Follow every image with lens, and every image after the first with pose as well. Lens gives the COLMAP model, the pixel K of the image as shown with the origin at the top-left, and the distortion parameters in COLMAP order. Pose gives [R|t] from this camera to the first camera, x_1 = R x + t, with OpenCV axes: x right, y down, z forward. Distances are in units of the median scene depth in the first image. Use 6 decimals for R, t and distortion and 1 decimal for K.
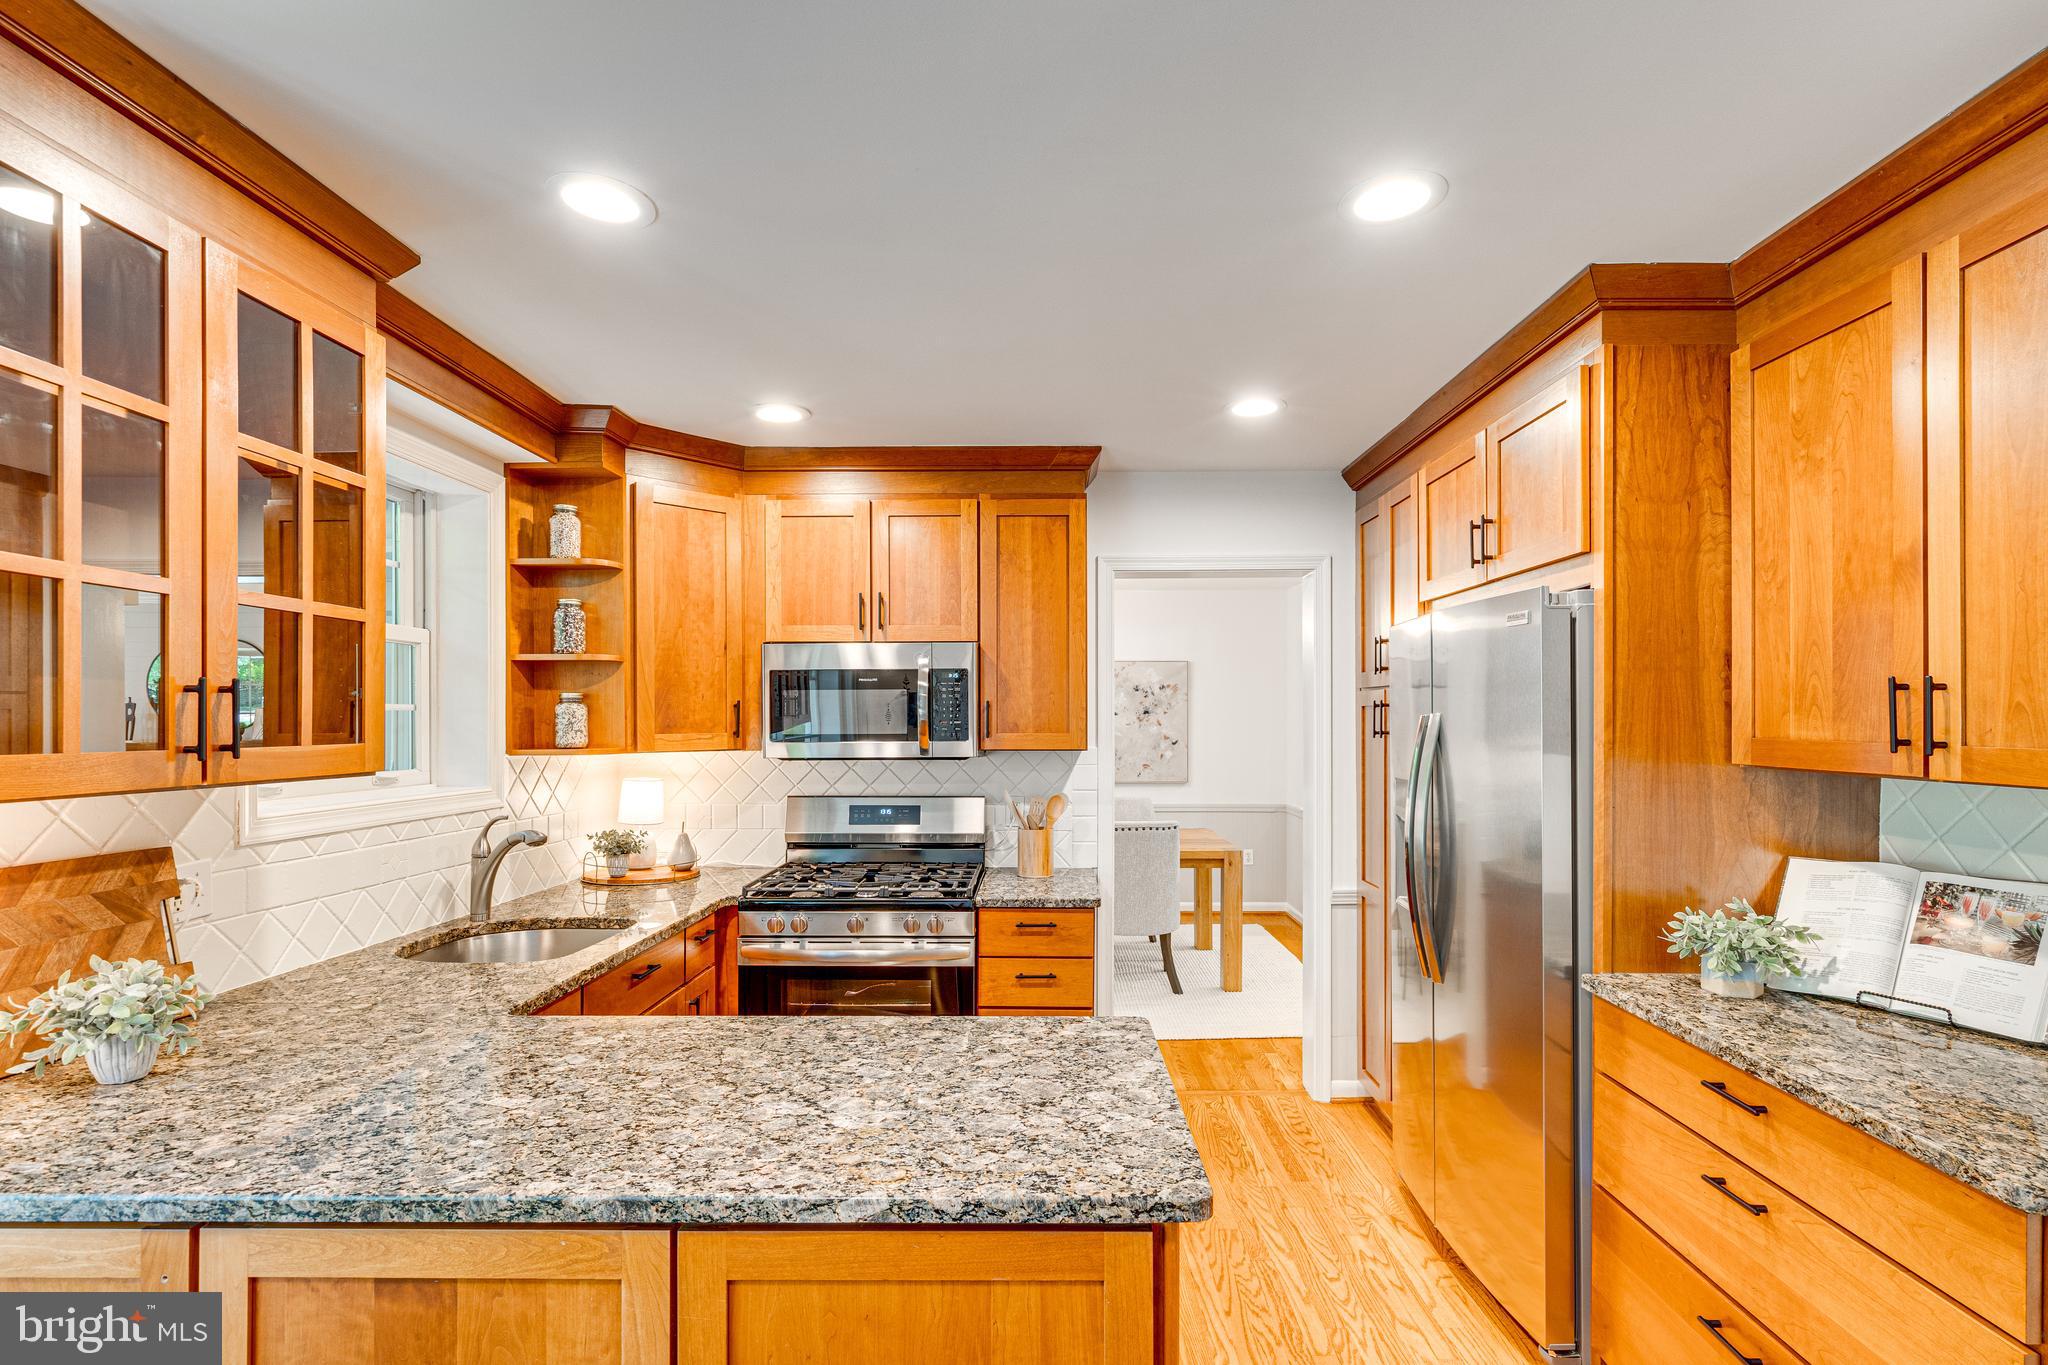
lens RADIAL K [[946.1, 0, 1034.7], [0, 946.1, 716.8], [0, 0, 1]] dist [-0.009435, 0.000626]
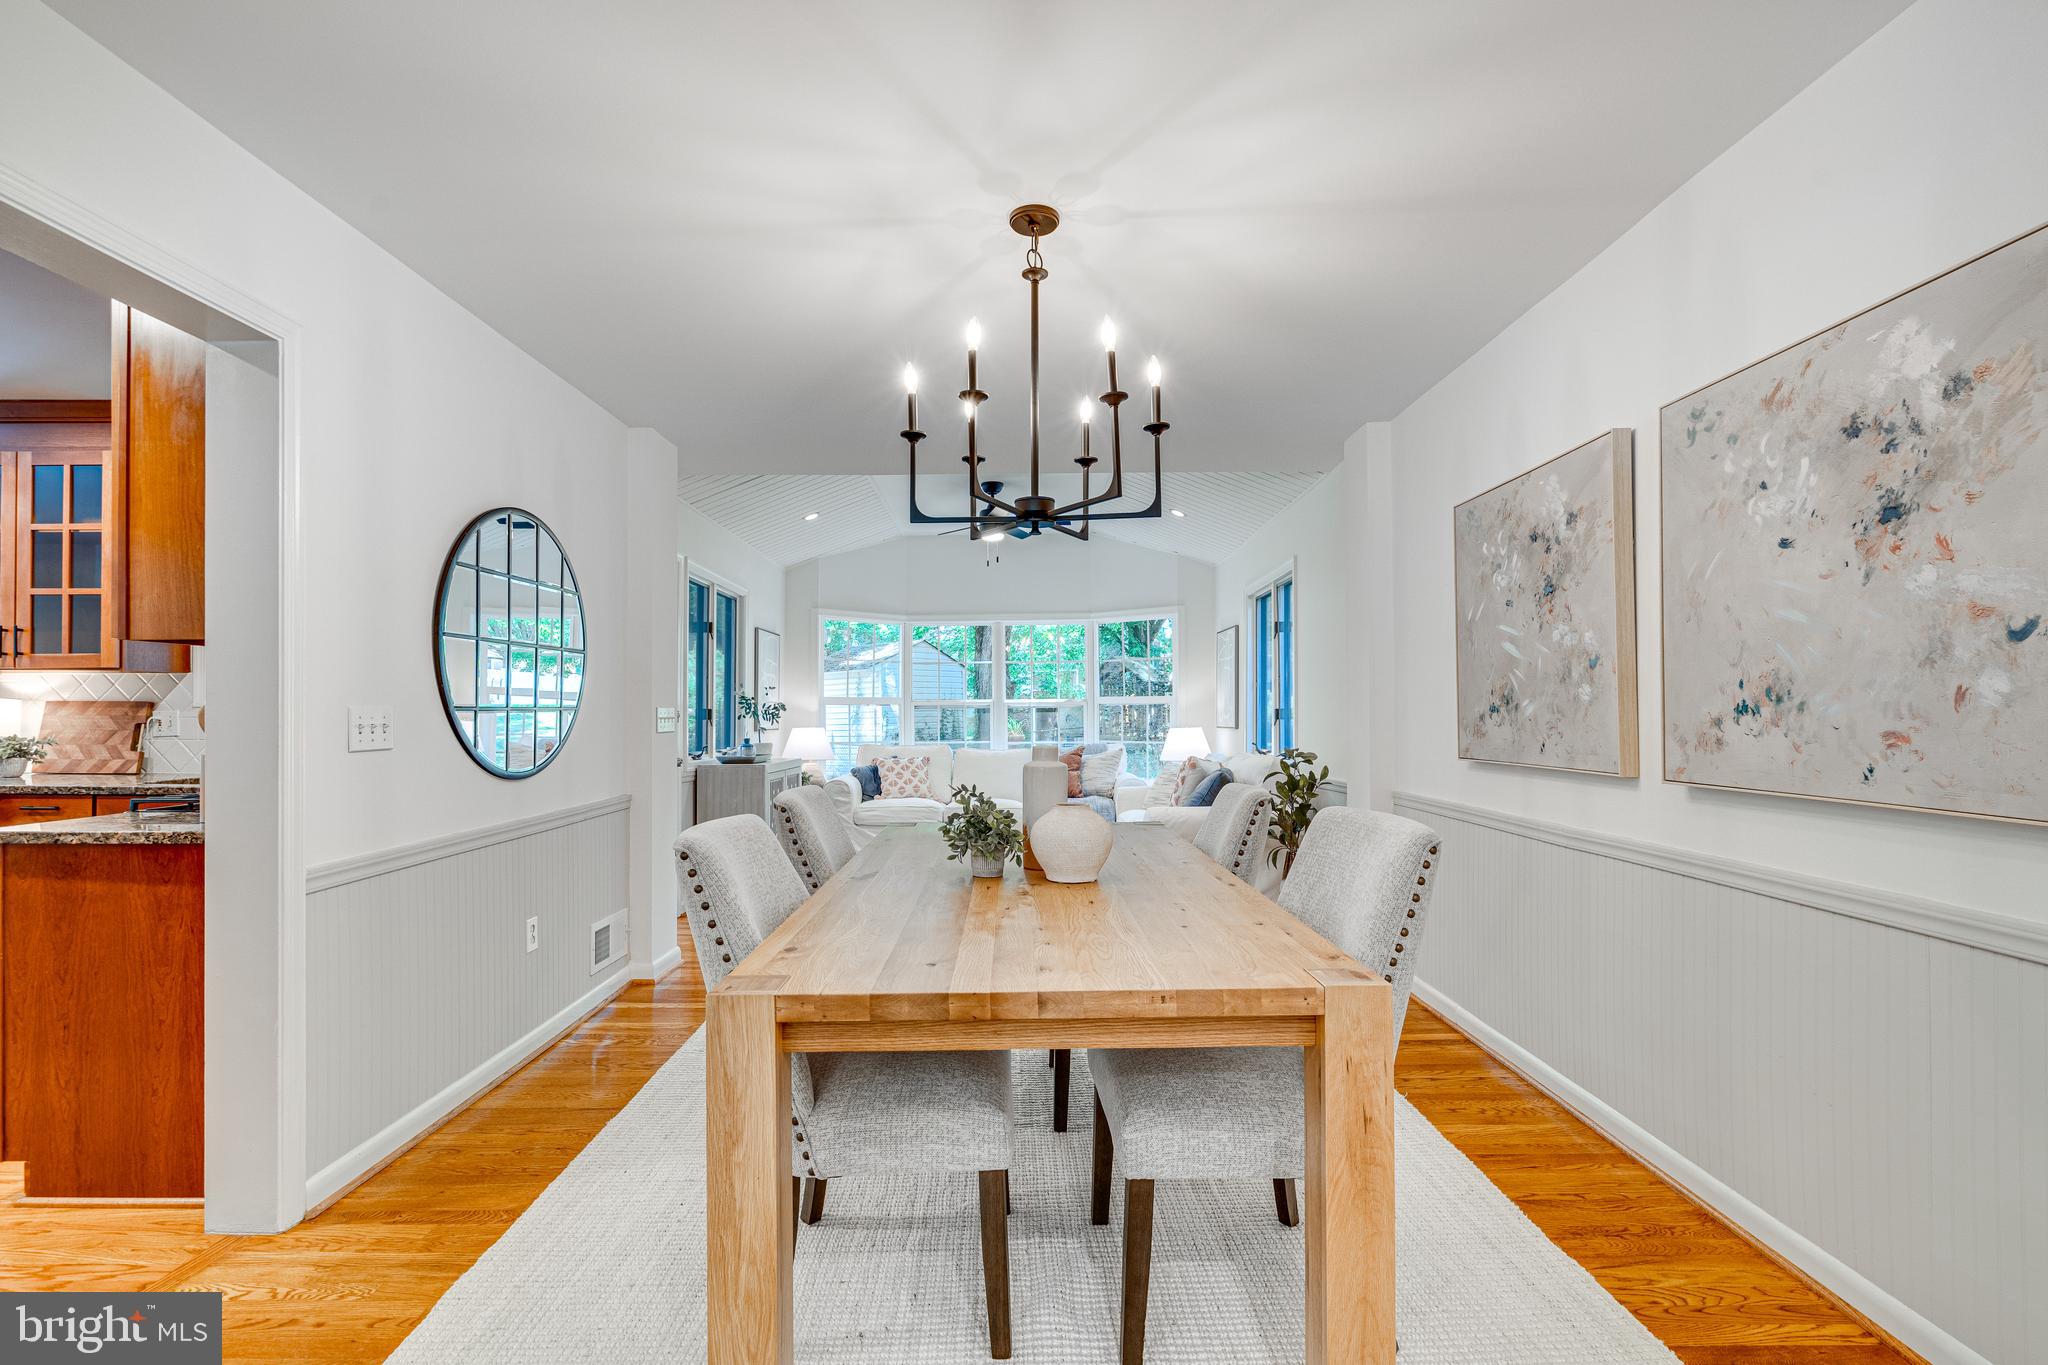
lens RADIAL K [[939.4, 0, 1030.4], [0, 939.4, 699.0], [0, 0, 1]] dist [-0.001664, 0.000605]
pose [[0.012816, -0.012241, -0.999843, 0.823555], [0.006677, 0.999904, -0.012157, 0.101602], [0.999896, -0.006520, 0.012896, 1.830709]]
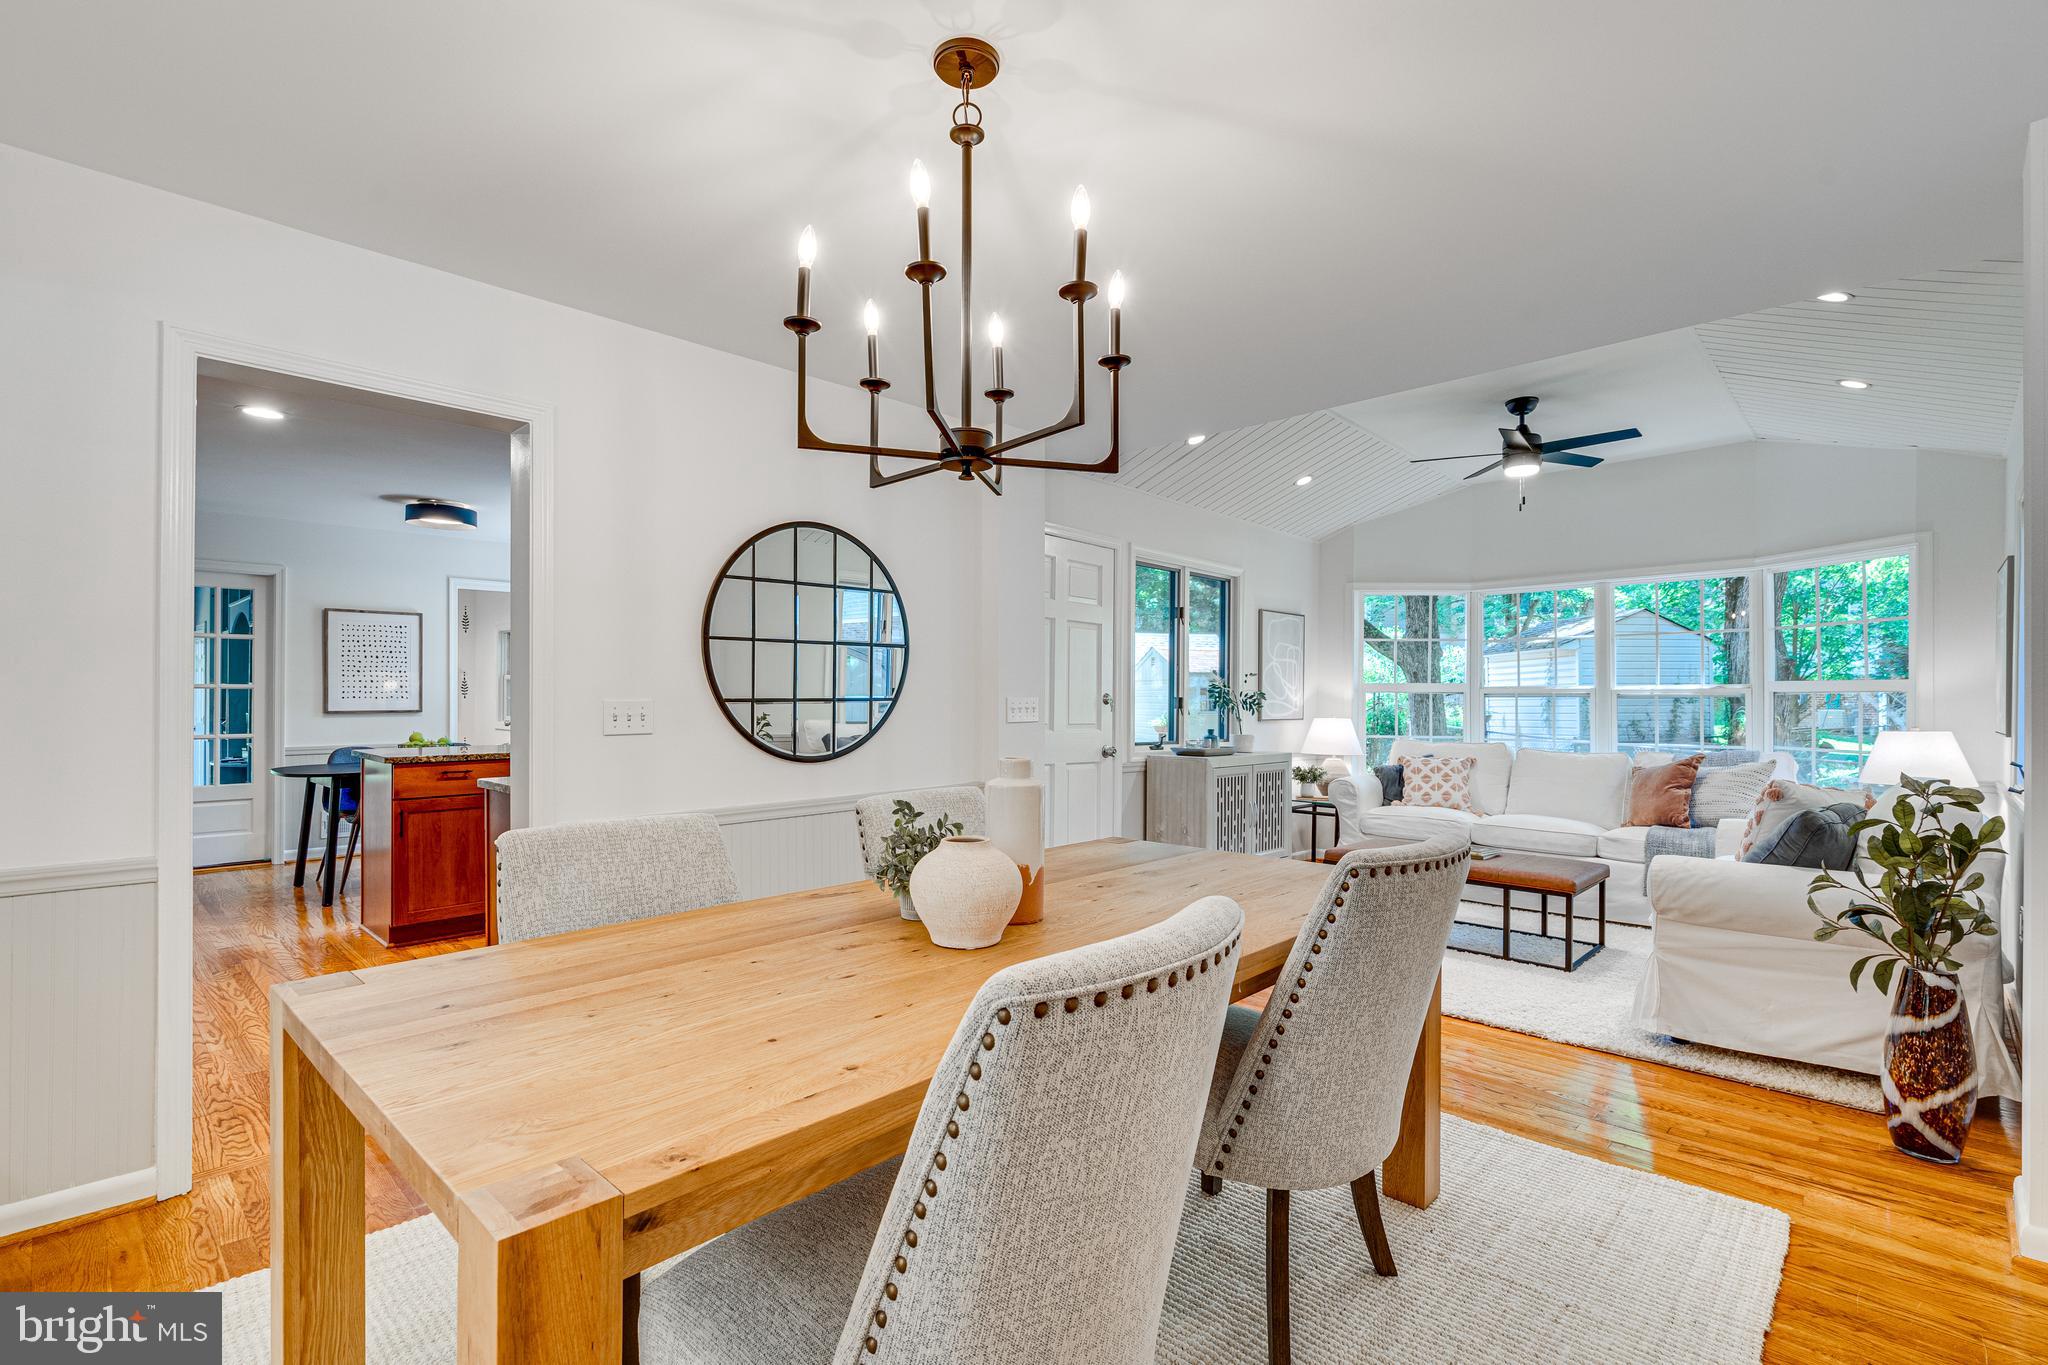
lens RADIAL K [[952.2, 0, 1011.9], [0, 952.2, 696.0], [0, 0, 1]] dist [-0.000124, -0.000443]
pose [[-0.686289, -0.000095, -0.727329, 0.464438], [0.001482, 0.999998, -0.001529, 0.093135], [0.727327, -0.002127, -0.686288, 2.275222]]
